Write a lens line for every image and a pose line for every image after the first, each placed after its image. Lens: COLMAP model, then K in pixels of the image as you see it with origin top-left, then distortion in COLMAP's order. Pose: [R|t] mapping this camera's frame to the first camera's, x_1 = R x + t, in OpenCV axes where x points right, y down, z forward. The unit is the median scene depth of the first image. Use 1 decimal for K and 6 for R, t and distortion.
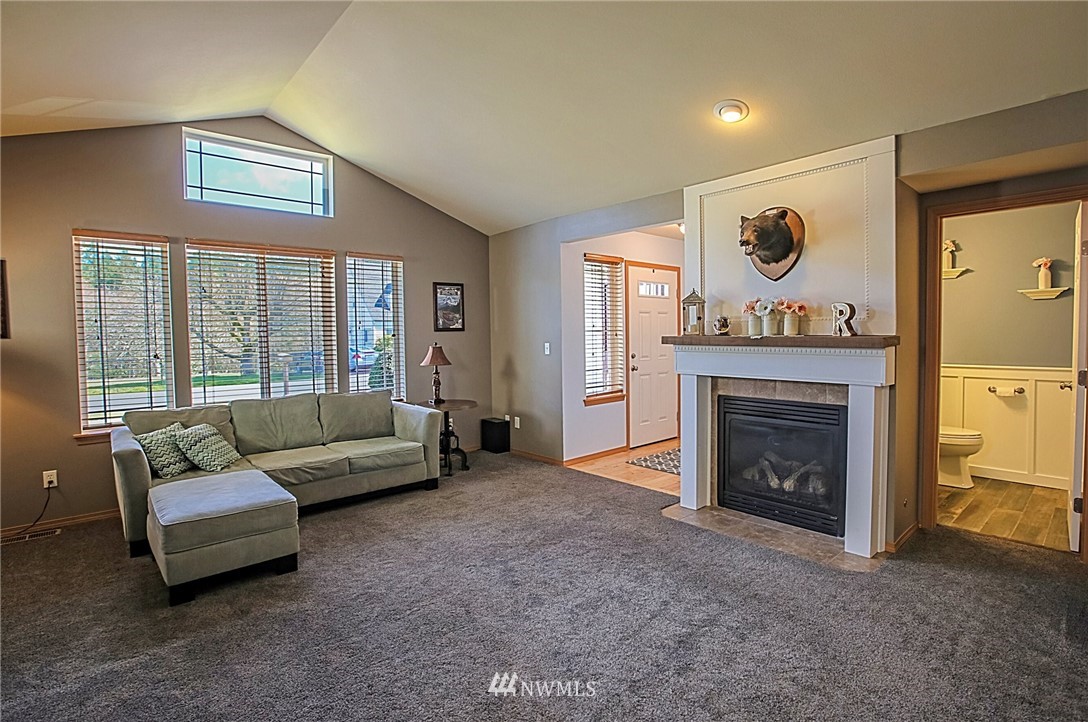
lens RADIAL K [[523.0, 0, 542.6], [0, 523.0, 352.6], [0, 0, 1]] dist [-0.050037, 0.013345]
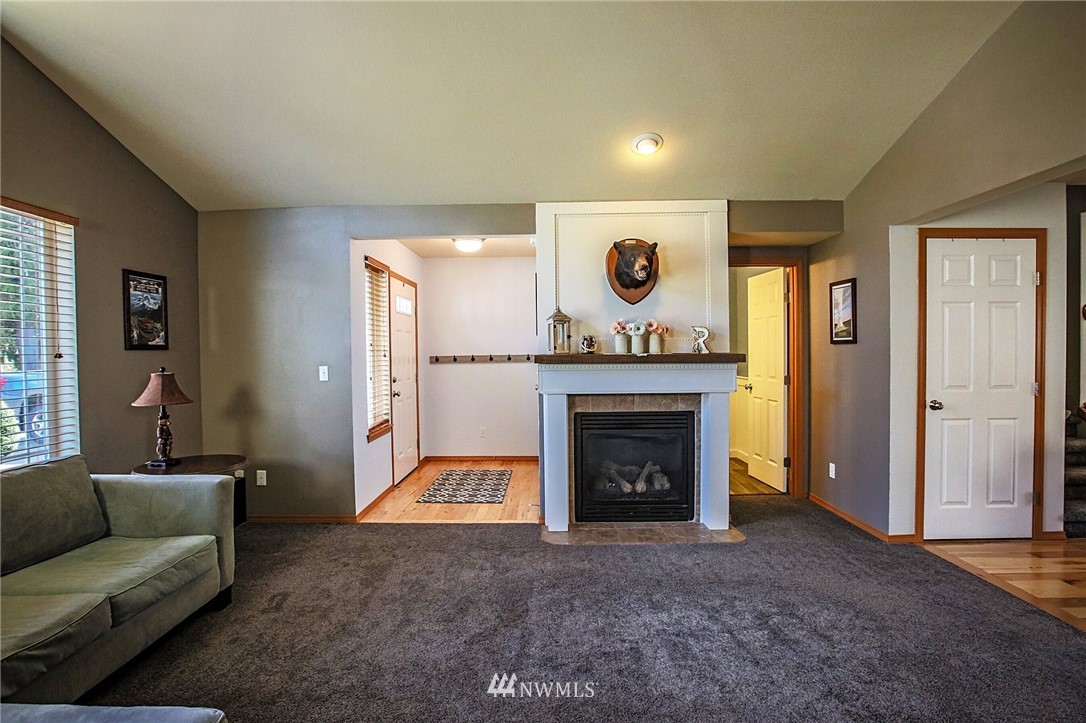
lens RADIAL K [[517.7, 0, 541.1], [0, 517.7, 362.8], [0, 0, 1]] dist [-0.063424, 0.025997]
pose [[0.673791, -0.010279, 0.738850, -0.445637], [0.030244, 0.999449, -0.013676, -0.004204], [-0.738303, 0.031561, 0.673731, 0.357350]]
